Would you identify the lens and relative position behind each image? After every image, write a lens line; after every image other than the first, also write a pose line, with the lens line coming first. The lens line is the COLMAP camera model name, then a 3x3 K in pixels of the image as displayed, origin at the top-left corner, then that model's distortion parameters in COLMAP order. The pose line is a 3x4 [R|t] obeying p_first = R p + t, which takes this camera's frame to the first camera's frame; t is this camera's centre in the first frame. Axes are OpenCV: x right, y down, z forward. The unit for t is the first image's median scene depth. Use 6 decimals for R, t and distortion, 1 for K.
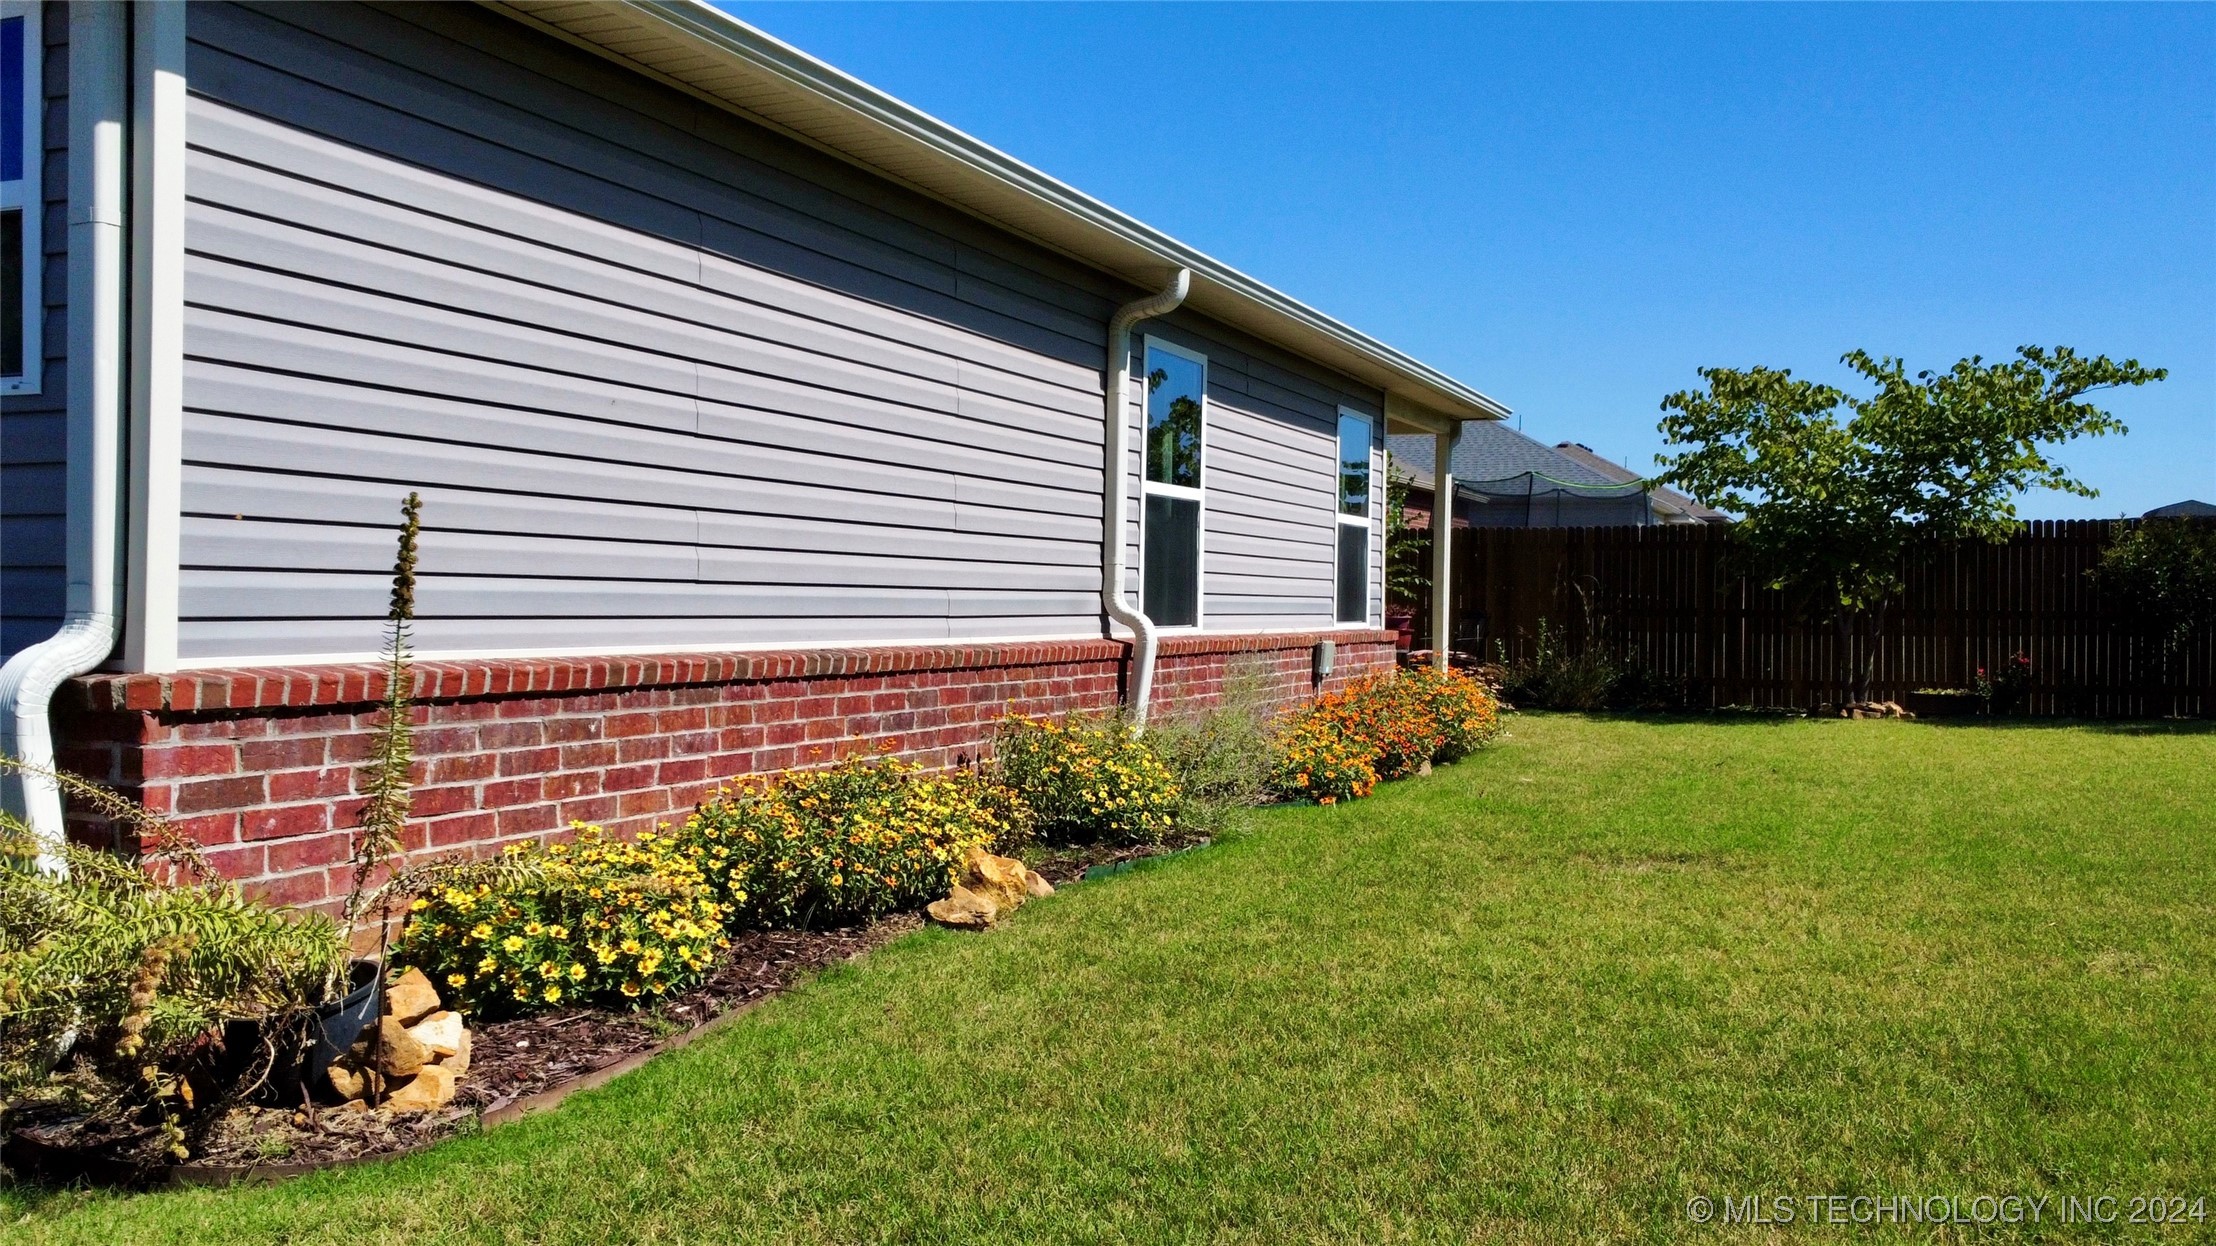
lens RADIAL K [[1842.1, 0, 1108.0], [0, 1842.1, 623.0], [0, 0, 1]] dist [-0.013230, -0.014226]
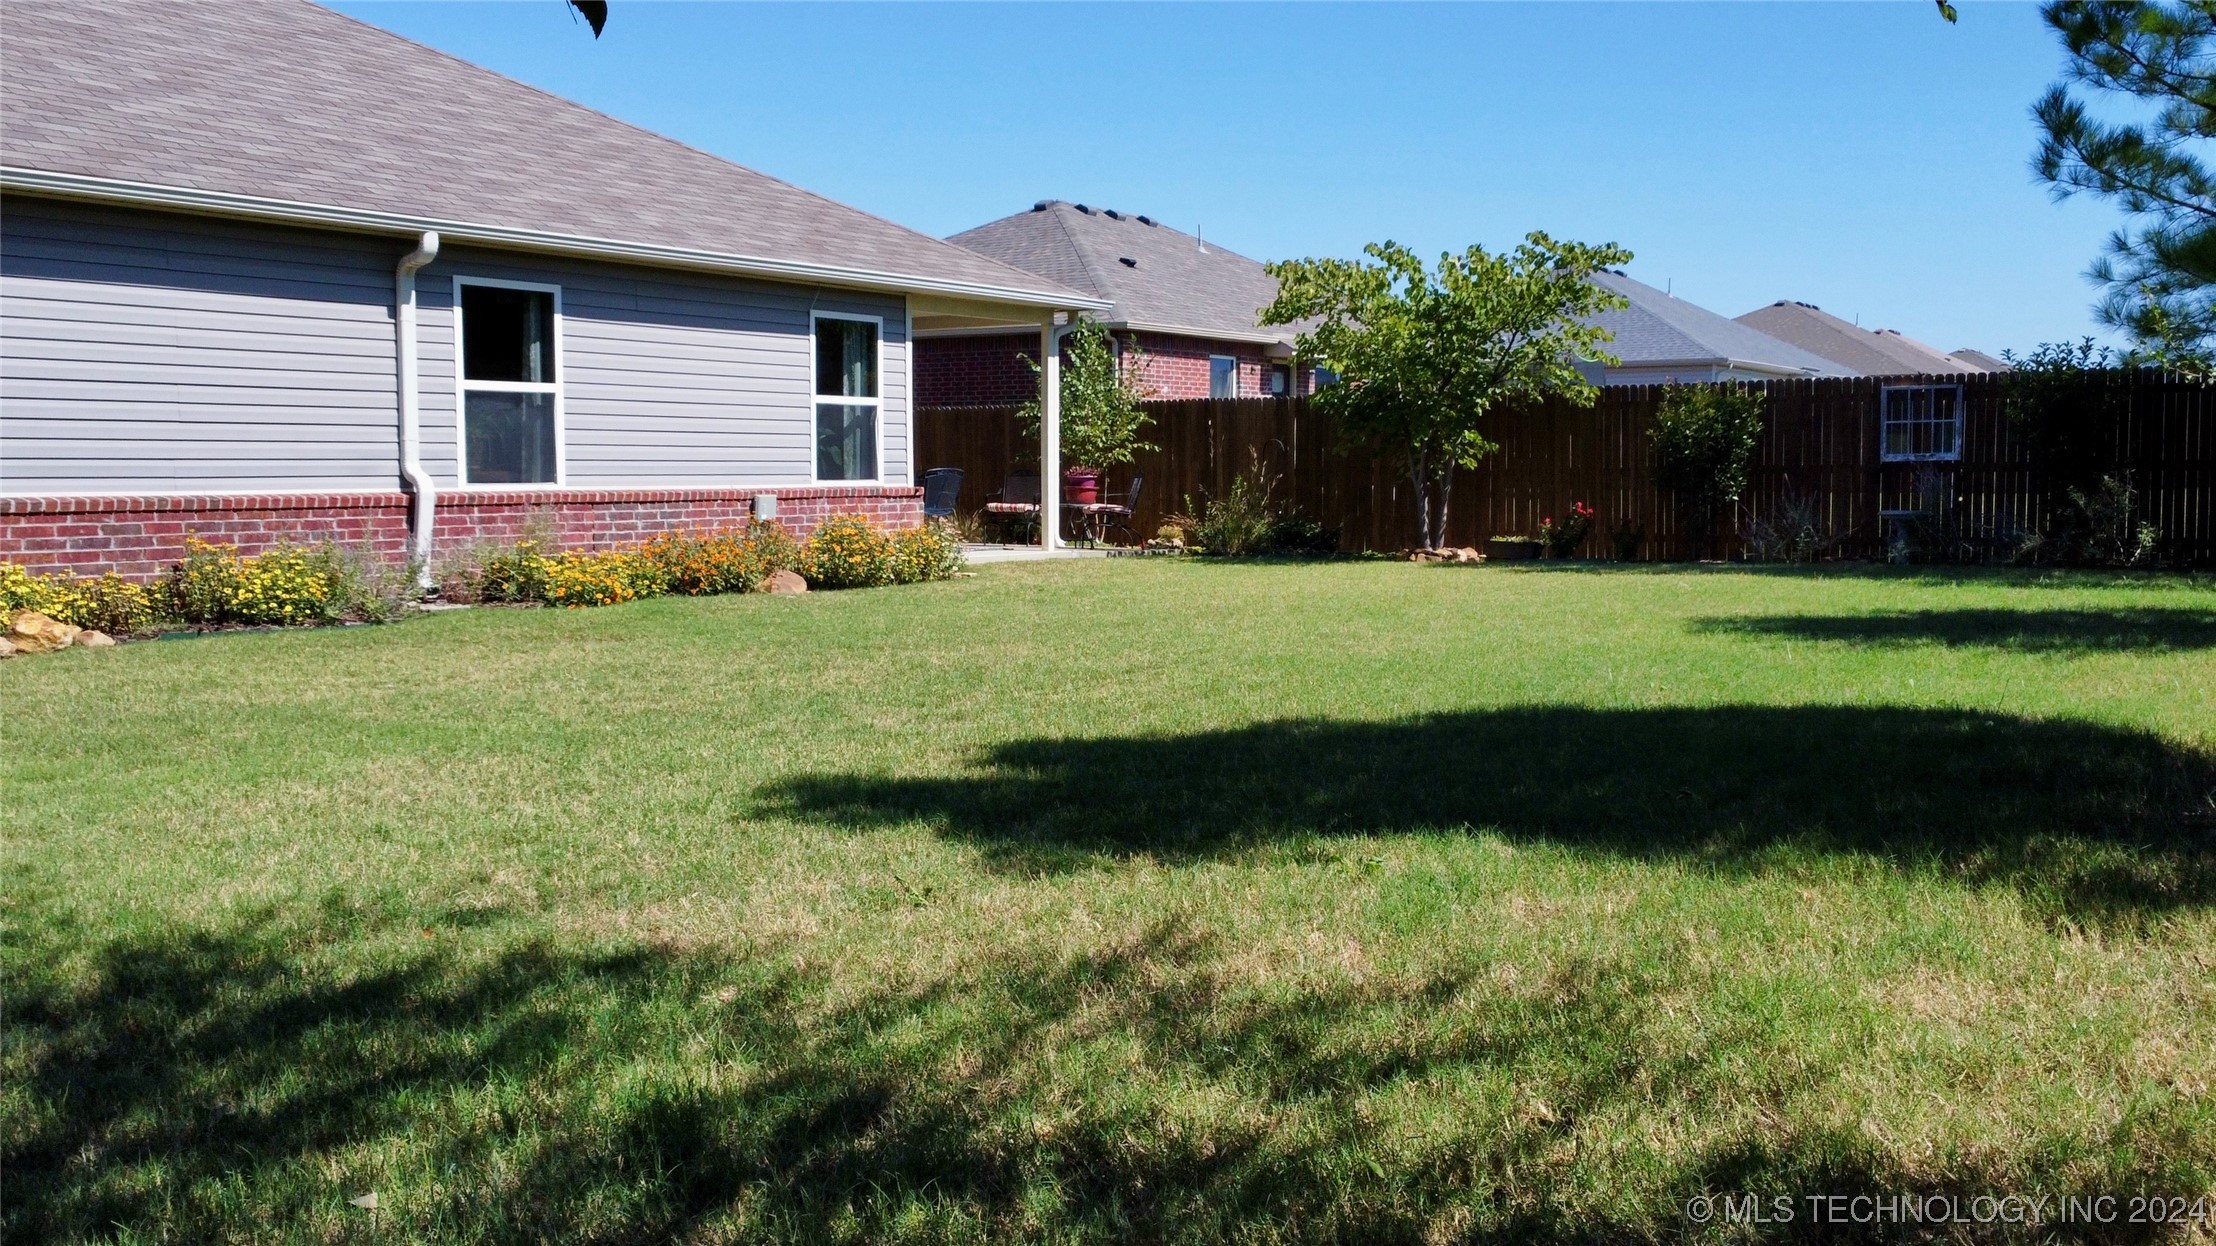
lens RADIAL K [[1805.8, 0, 1117.1], [0, 1805.8, 622.9], [0, 0, 1]] dist [0.006510, -0.007695]
pose [[0.977865, 0.009578, -0.209019, 0.669461], [0.006285, 0.997156, 0.075100, 0.006101], [0.209144, -0.074751, 0.975024, -0.219023]]
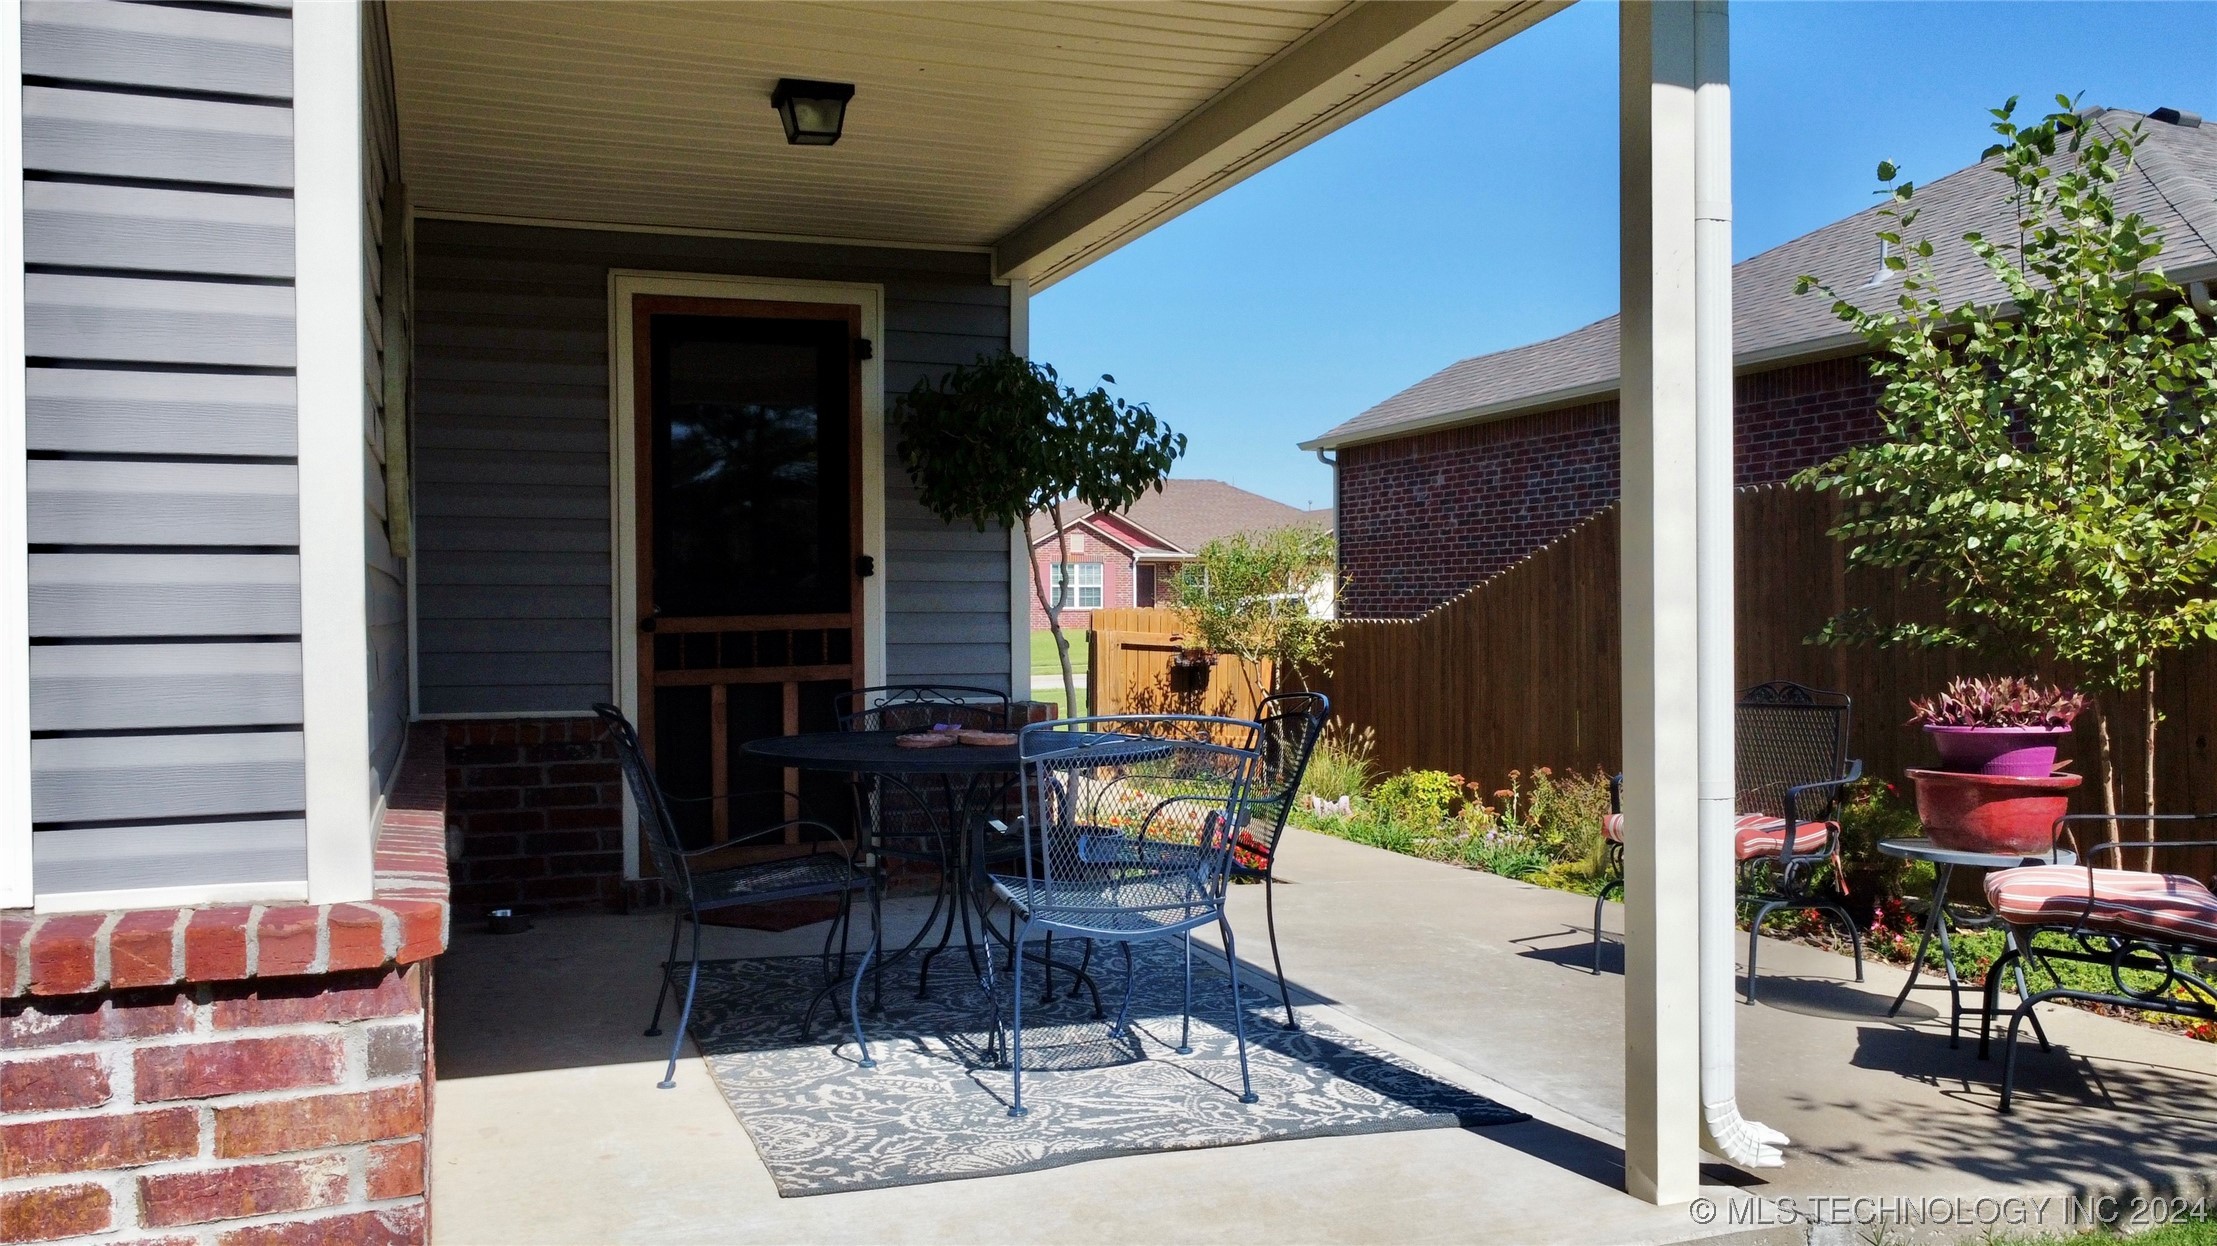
lens RADIAL K [[1843.0, 0, 1108.5], [0, 1843.0, 623.0], [0, 0, 1]] dist [-0.013230, -0.014226]
pose [[0.710332, -0.011603, -0.703771, 0.400984], [0.005358, 0.999924, -0.011078, -0.024948], [0.703846, 0.004098, 0.710341, 1.136175]]
